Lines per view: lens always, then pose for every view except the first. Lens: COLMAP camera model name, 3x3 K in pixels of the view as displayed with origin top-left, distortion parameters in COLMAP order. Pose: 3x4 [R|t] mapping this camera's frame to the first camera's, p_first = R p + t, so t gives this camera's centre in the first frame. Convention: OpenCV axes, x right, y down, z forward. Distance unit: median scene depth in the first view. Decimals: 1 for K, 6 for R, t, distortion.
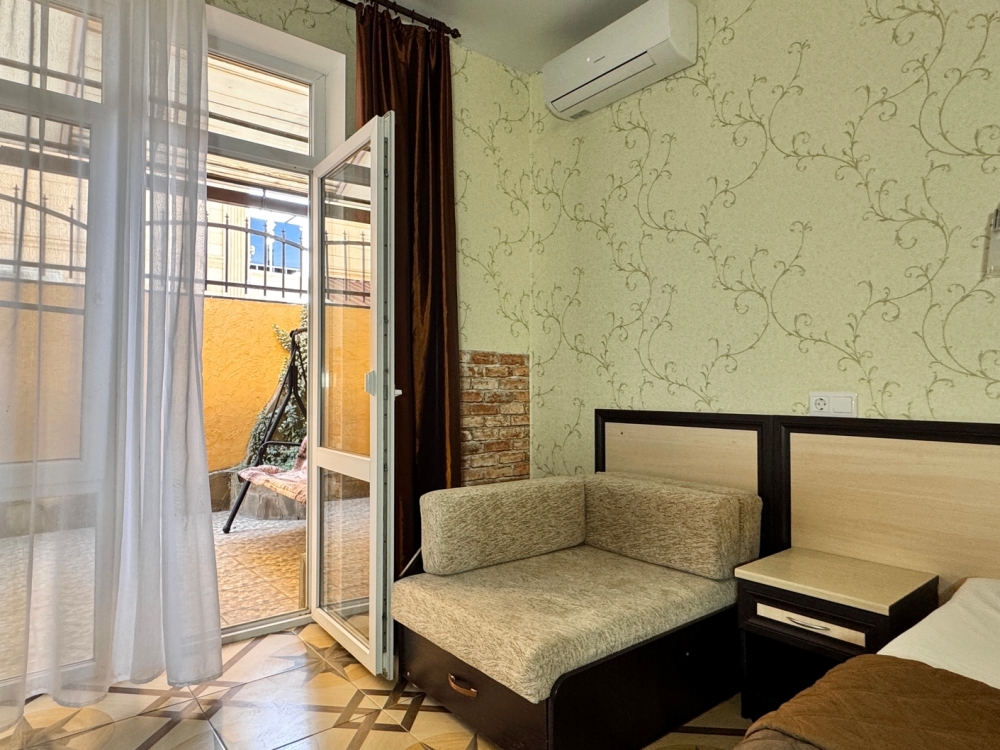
lens RADIAL K [[606.7, 0, 500.2], [0, 606.7, 372.4], [0, 0, 1]] dist [-0.002431, 0.000920]
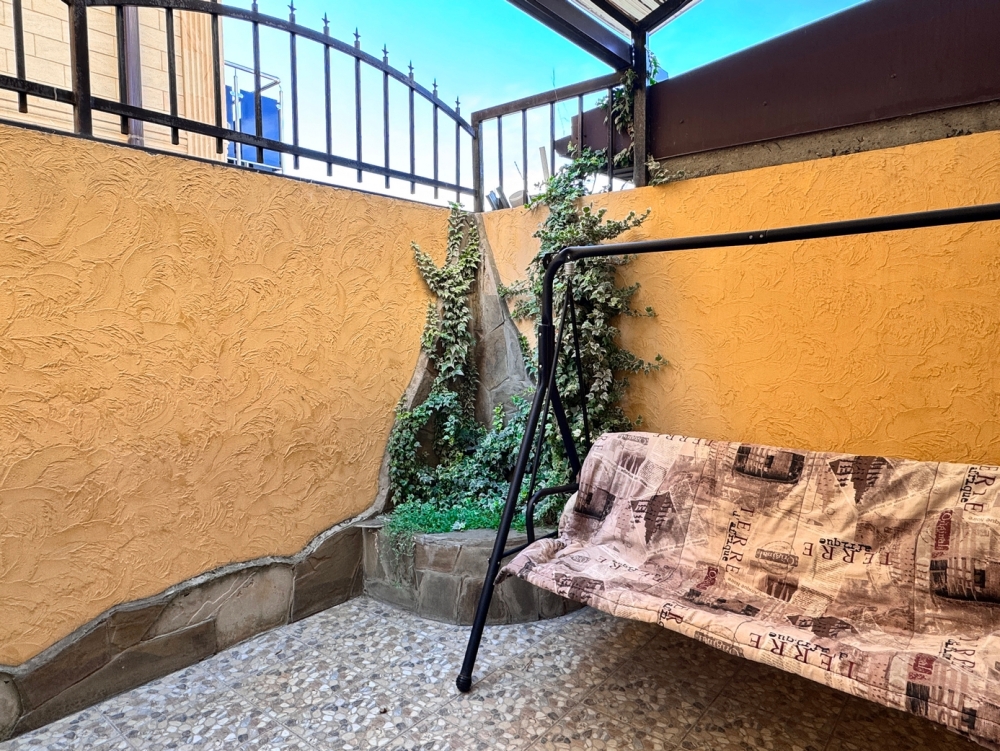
lens RADIAL K [[620.8, 0, 500.6], [0, 620.8, 373.6], [0, 0, 1]] dist [-0.002656, -0.000606]
pose [[0.981479, -0.015737, 0.190921, -0.420997], [-0.001525, 0.995947, 0.089930, -0.014225], [-0.191562, -0.088556, 0.977477, 0.456672]]
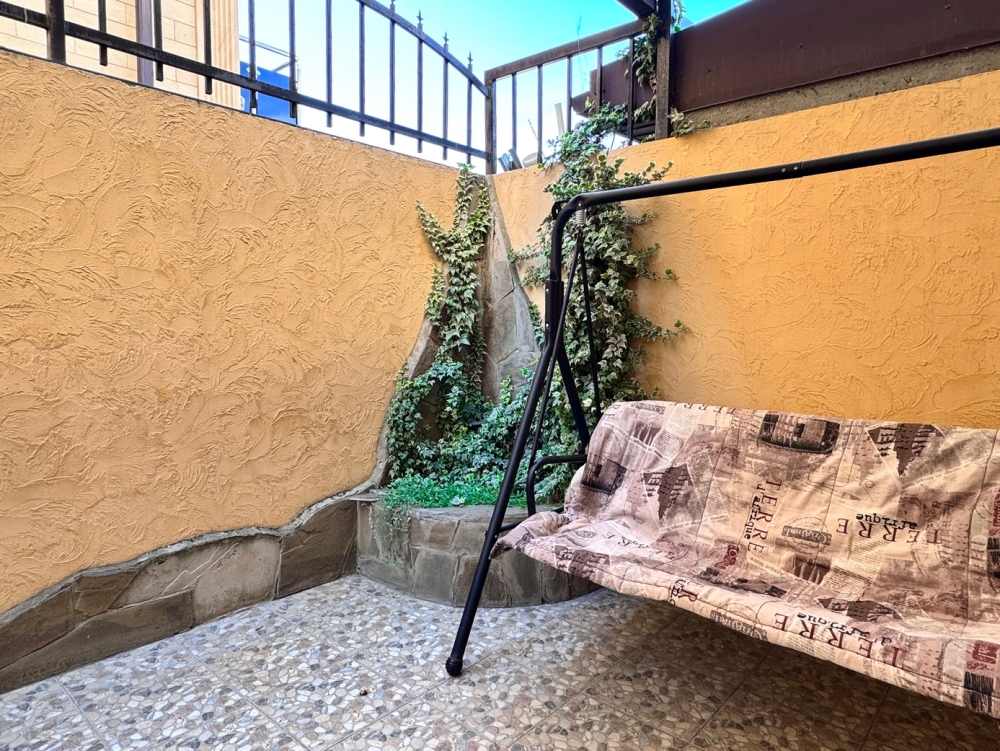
lens RADIAL K [[624.1, 0, 501.7], [0, 624.1, 371.8], [0, 0, 1]] dist [-0.003164, -0.000140]
pose [[0.987300, 0.002601, 0.158845, -0.402856], [-0.017210, 0.995733, 0.090667, 0.013616], [-0.157931, -0.092249, 0.983132, 0.485133]]
